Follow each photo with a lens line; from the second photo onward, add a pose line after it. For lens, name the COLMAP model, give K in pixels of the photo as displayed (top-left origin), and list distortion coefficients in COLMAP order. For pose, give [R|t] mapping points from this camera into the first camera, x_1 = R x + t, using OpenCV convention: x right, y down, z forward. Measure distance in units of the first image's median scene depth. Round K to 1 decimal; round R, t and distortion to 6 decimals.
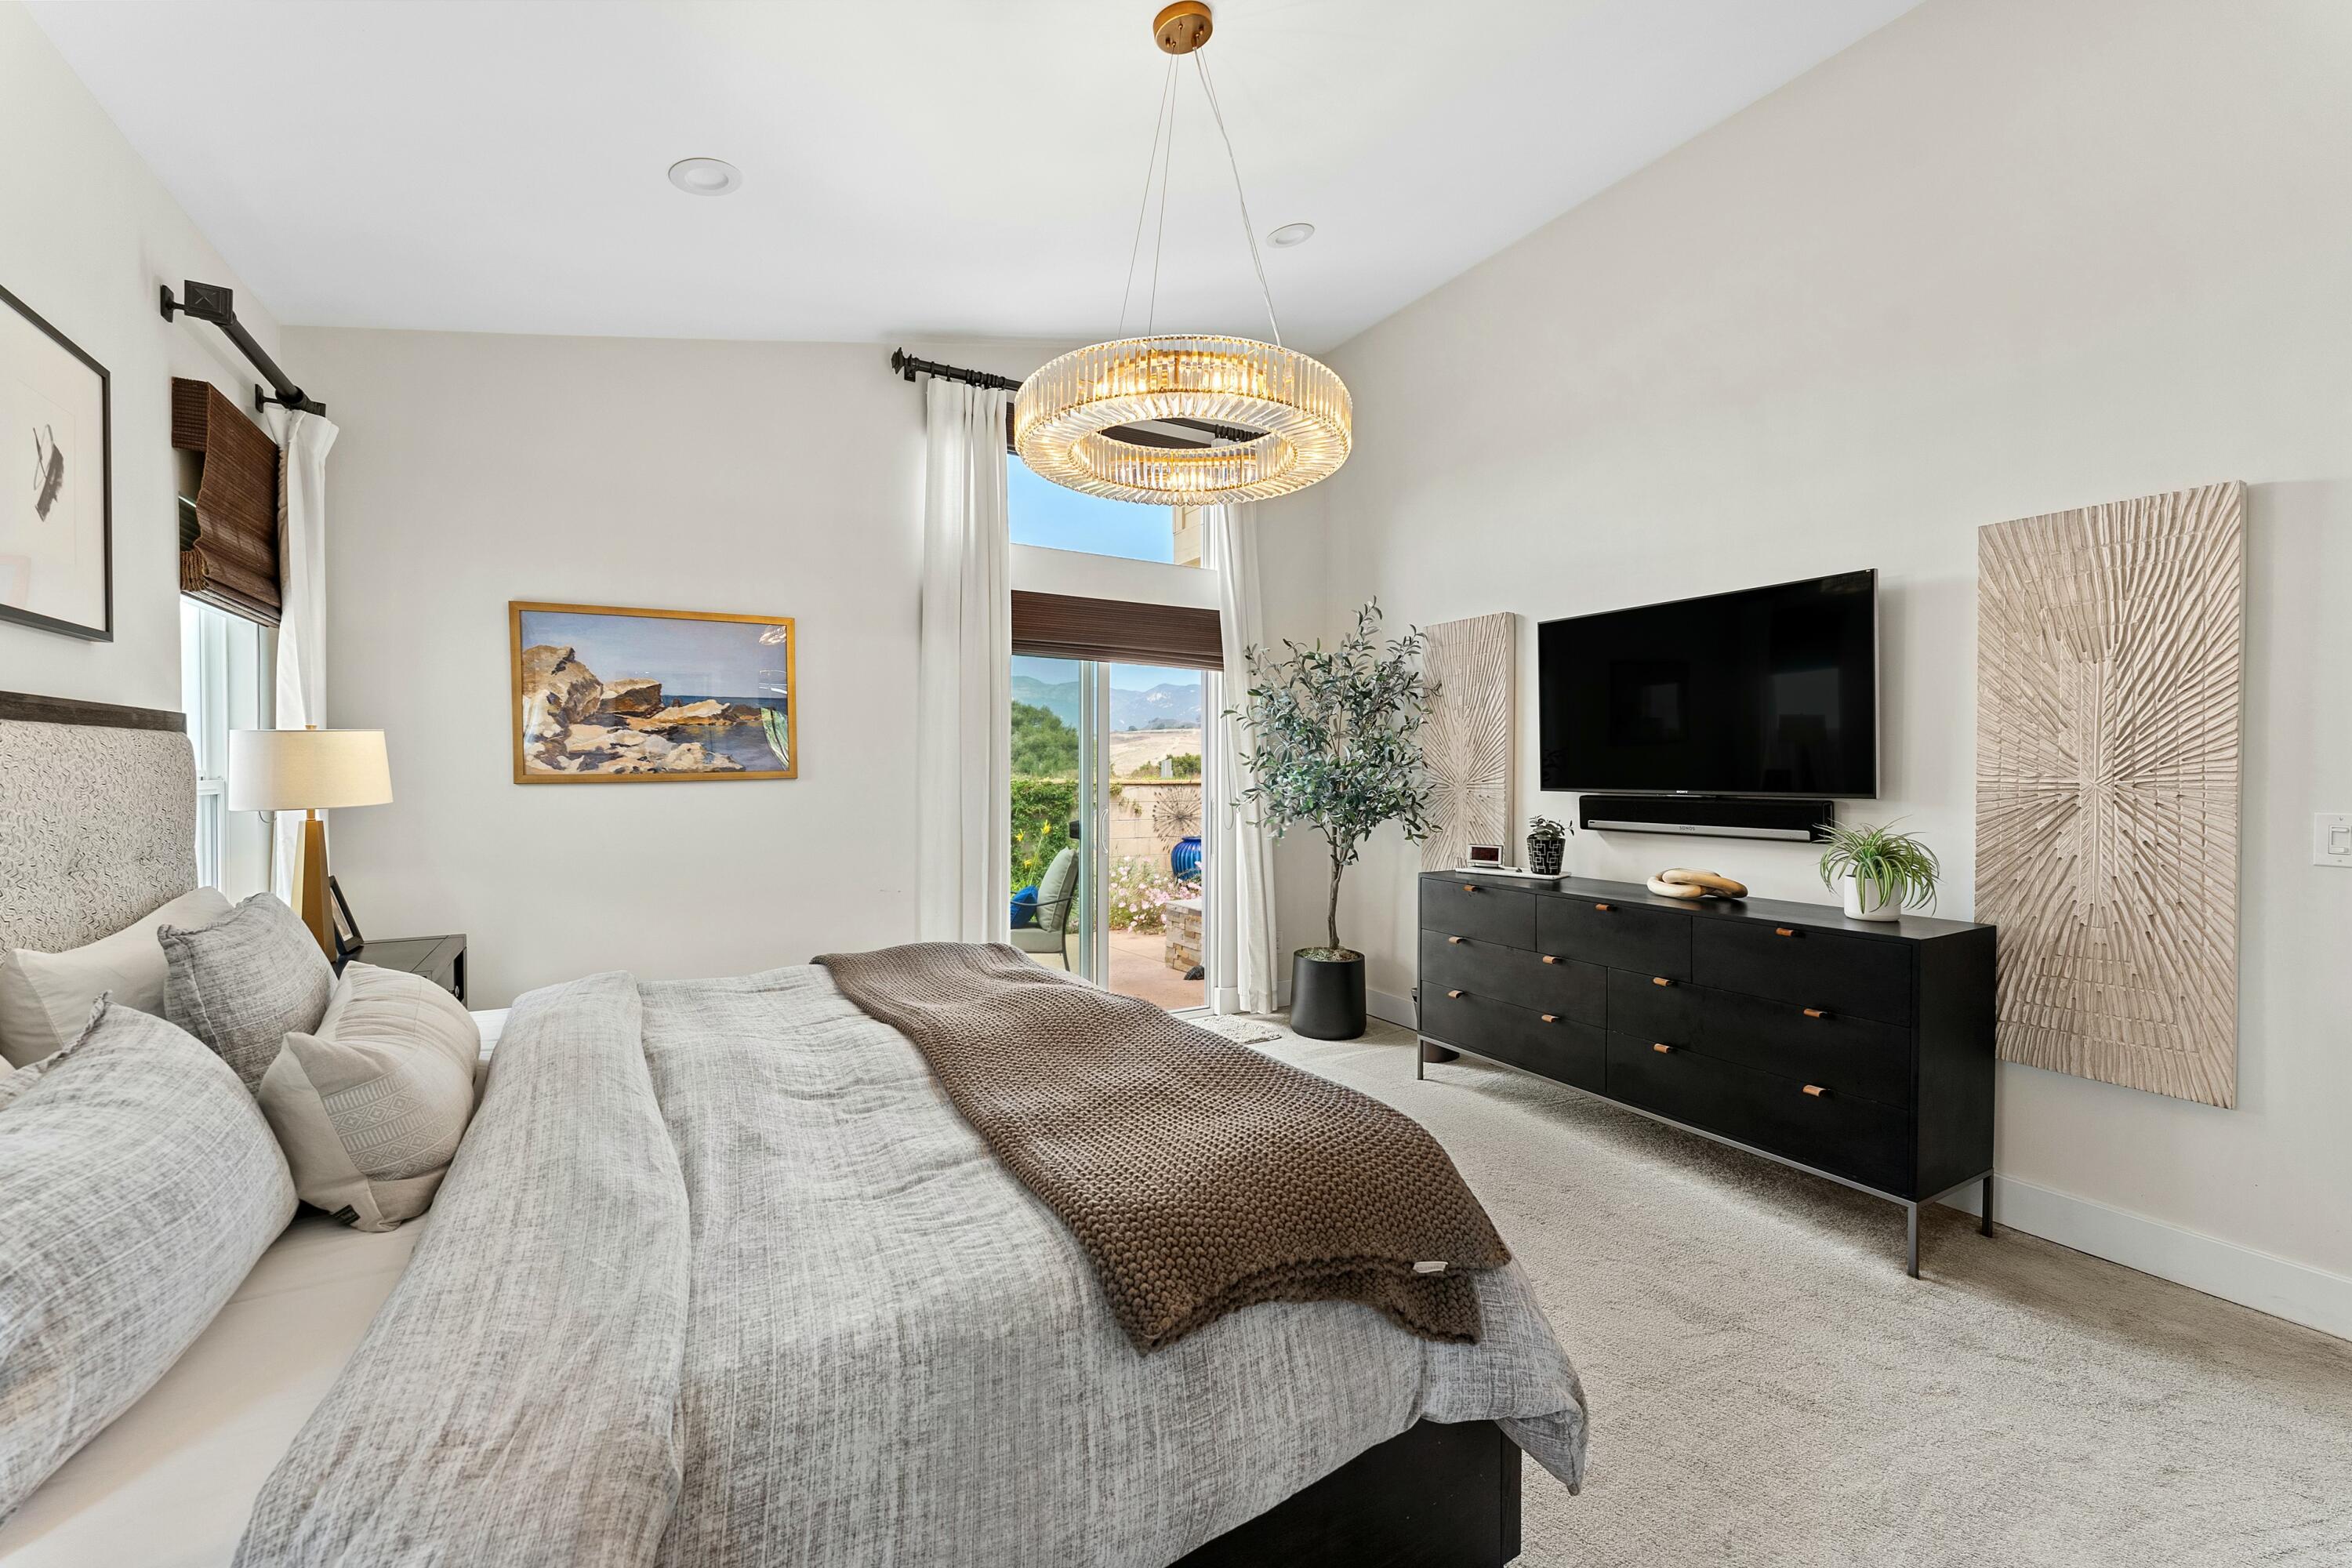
lens RADIAL K [[971.8, 0, 1168.2], [0, 971.8, 784.8], [0, 0, 1]] dist [-0.002776, 0.001716]
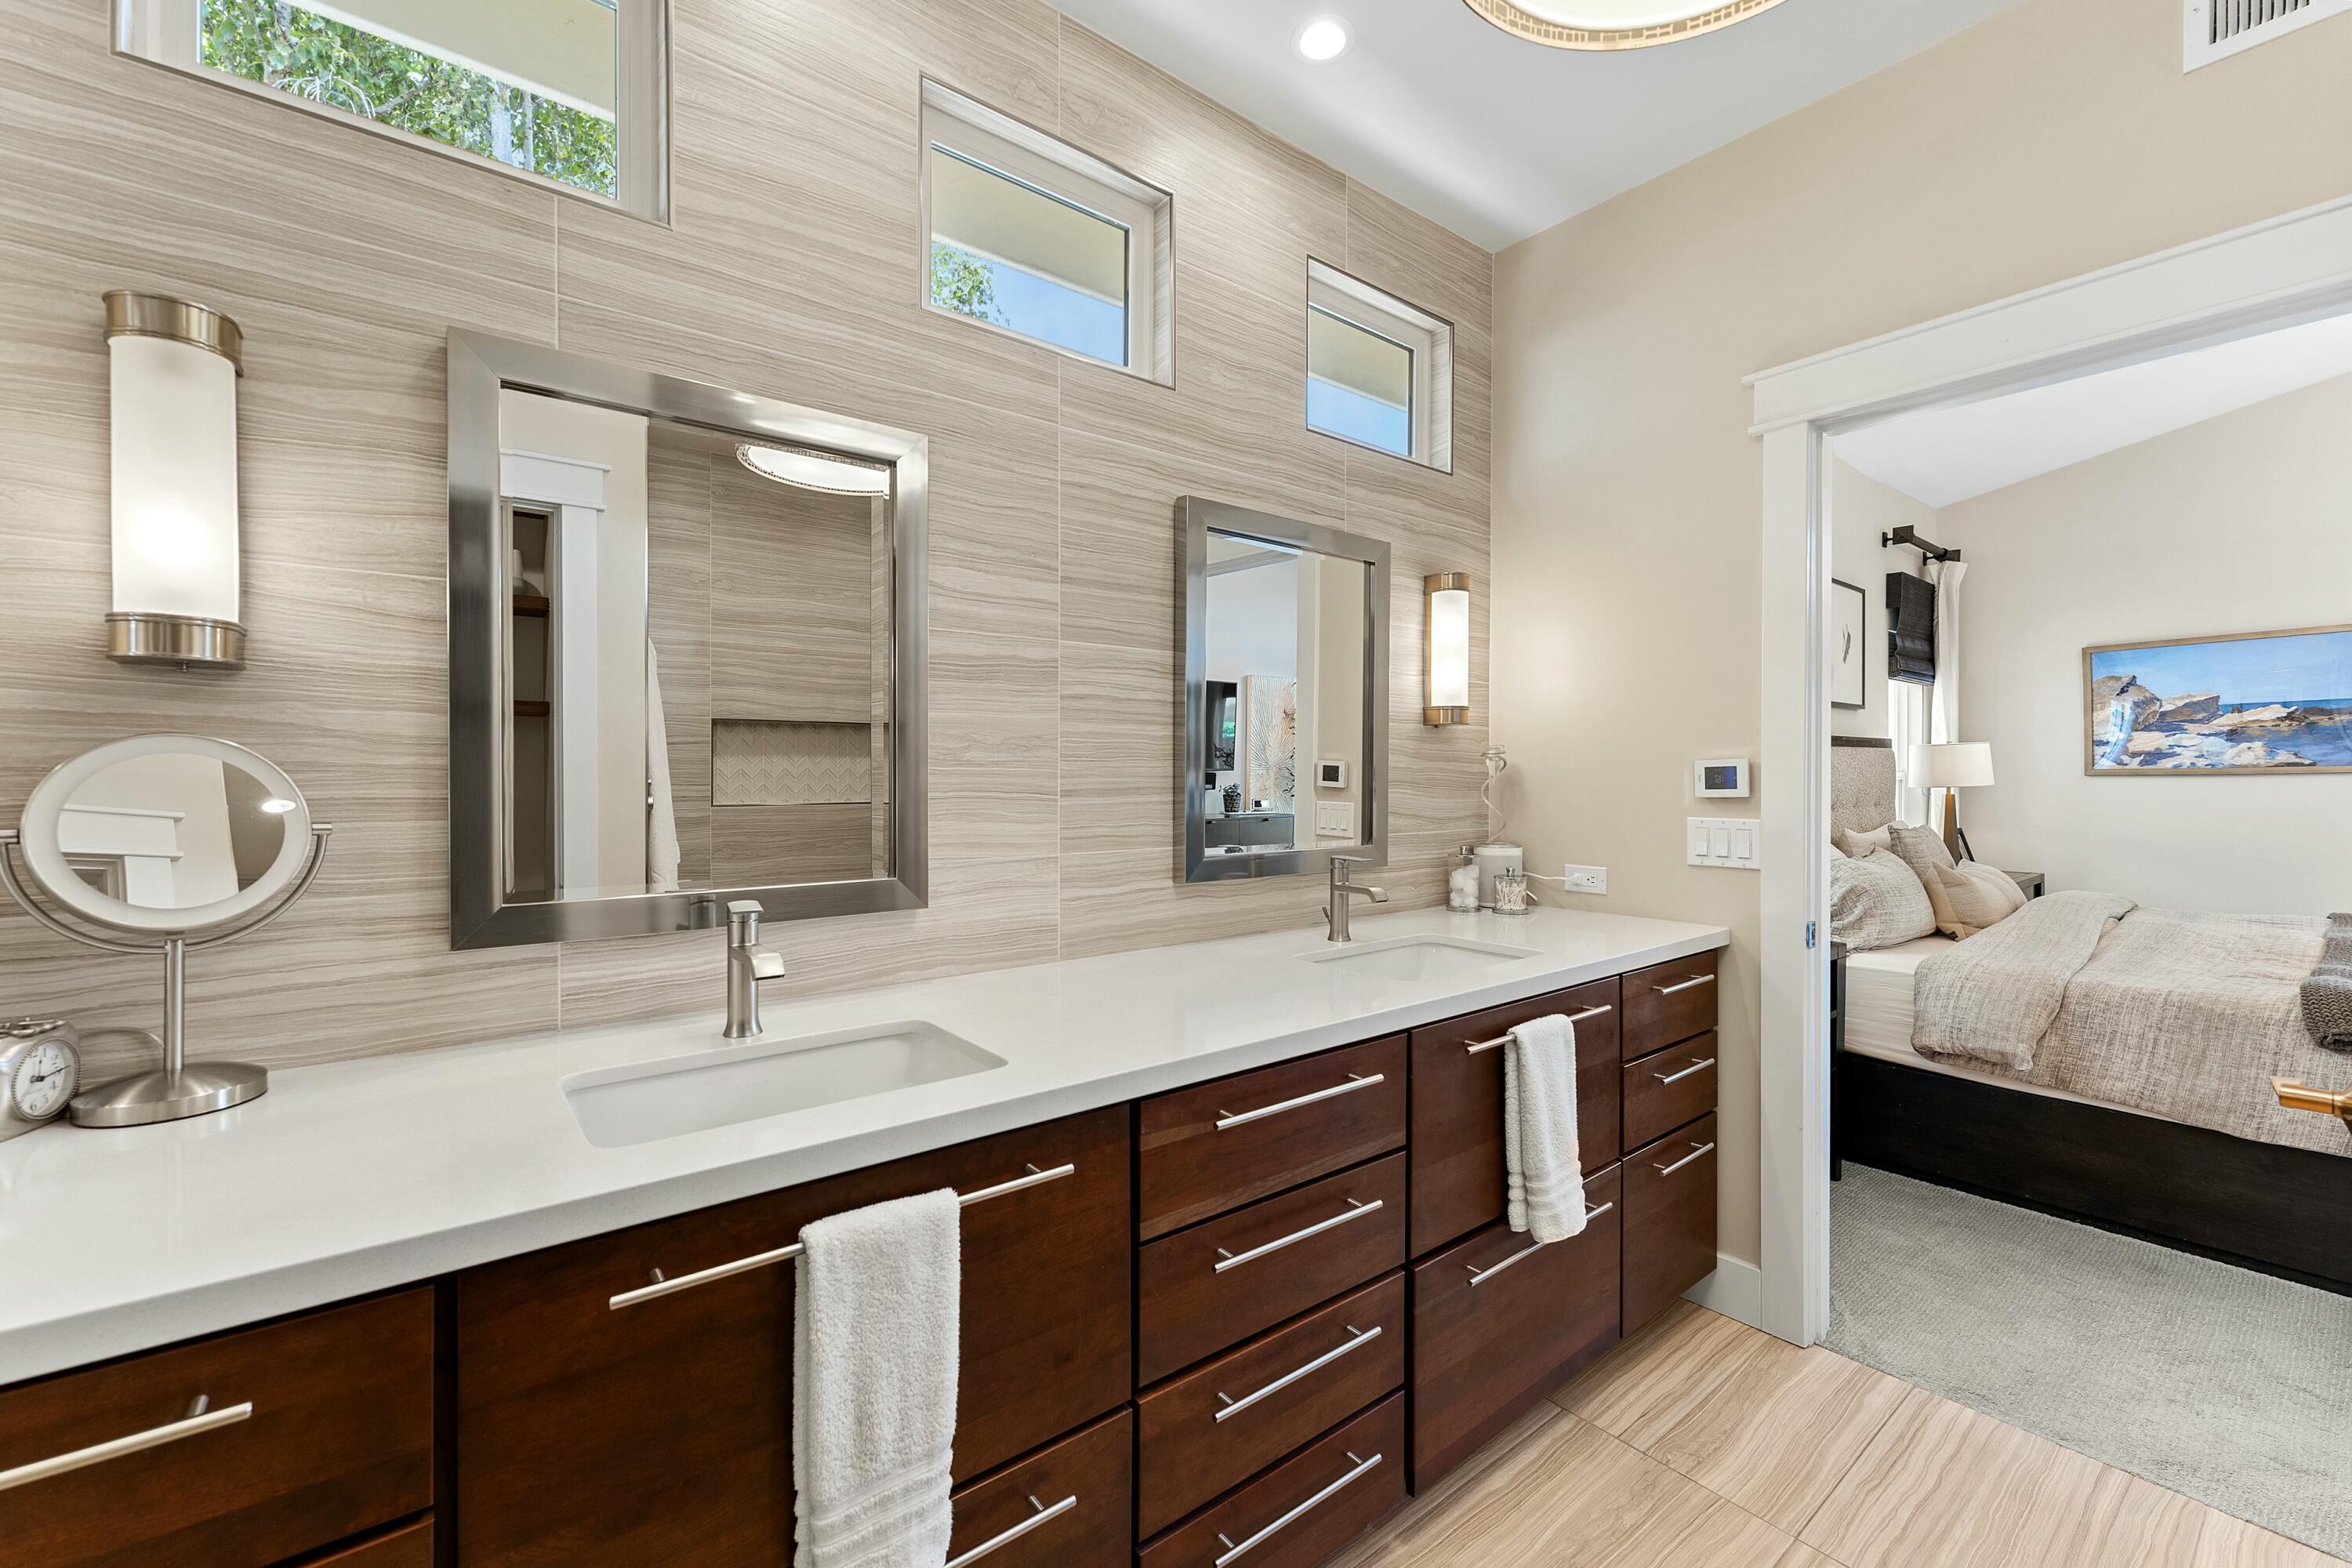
lens RADIAL K [[971.8, 0, 1198.0], [0, 971.8, 774.3], [0, 0, 1]] dist [-0.002776, 0.001716]
pose [[0.179914, 0.000794, -0.983682, 0.475742], [-0.011852, 0.999929, -0.001361, 0.013986], [0.983611, 0.011903, 0.179911, -0.518039]]
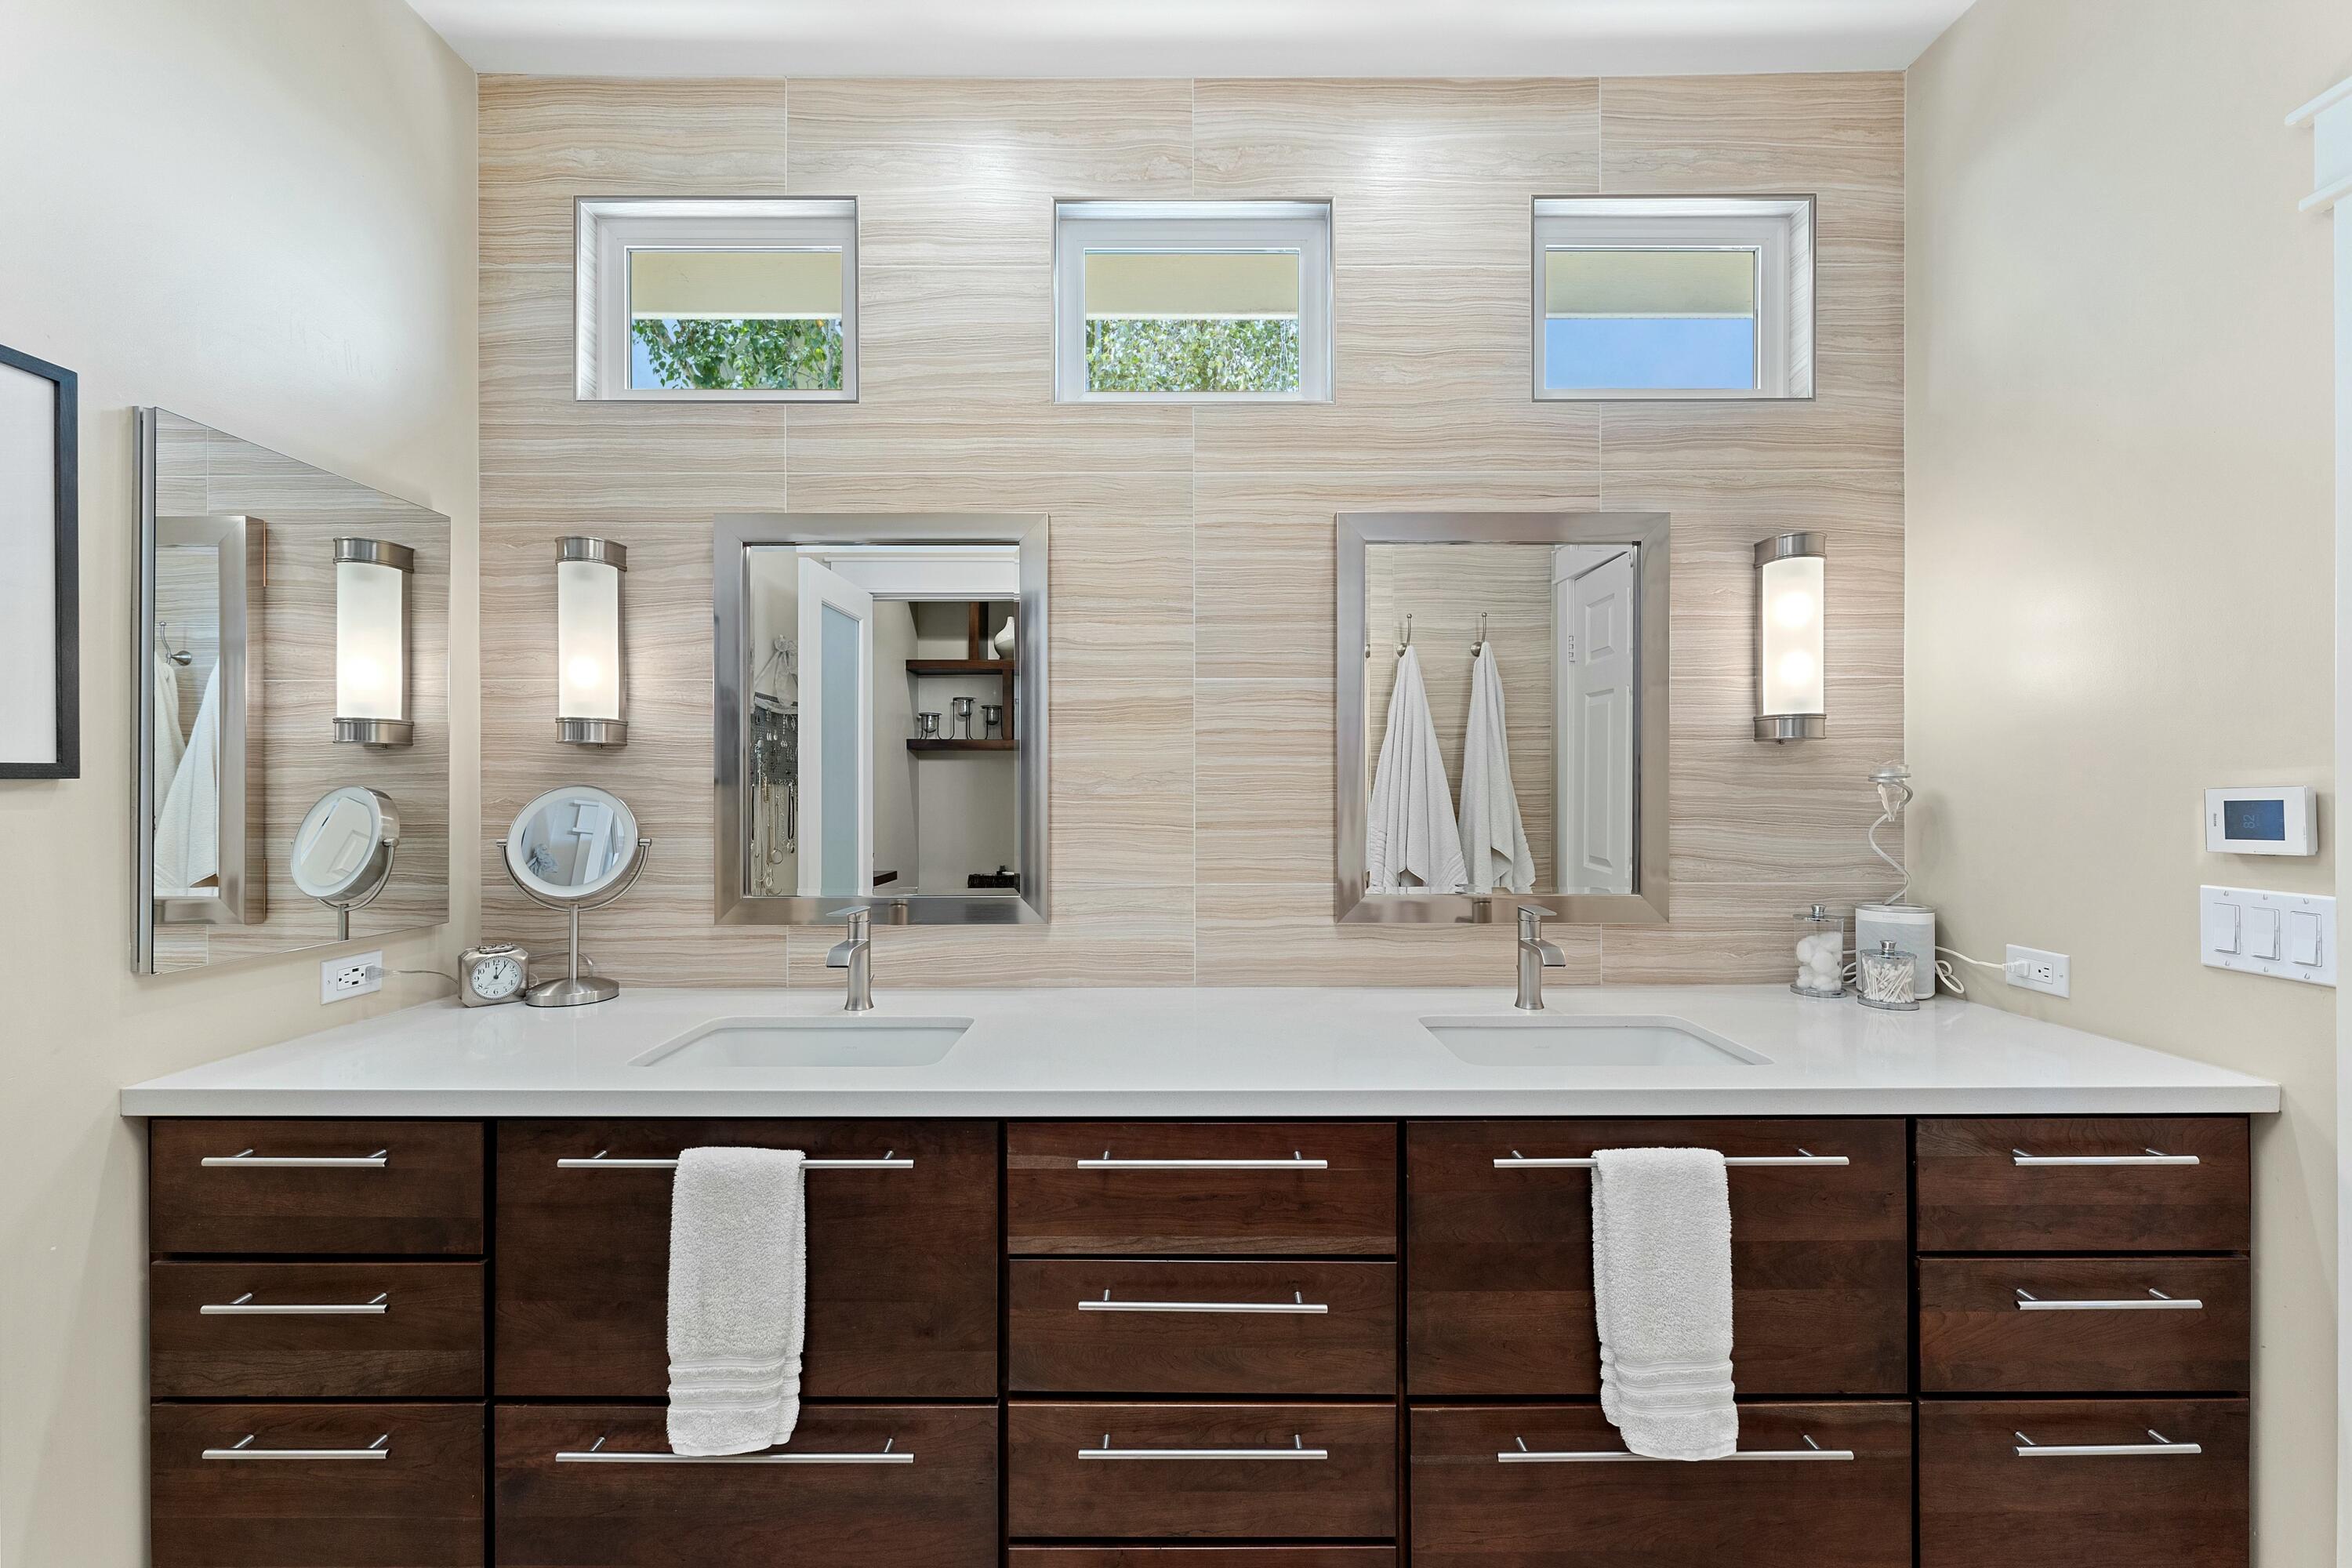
lens RADIAL K [[971.8, 0, 1209.6], [0, 971.8, 778.9], [0, 0, 1]] dist [-0.002776, 0.001716]
pose [[-0.477590, -0.006002, -0.878562, 0.425871], [-0.008517, 0.999961, -0.002201, 0.000696], [0.878542, 0.006431, -0.477622, -0.254645]]
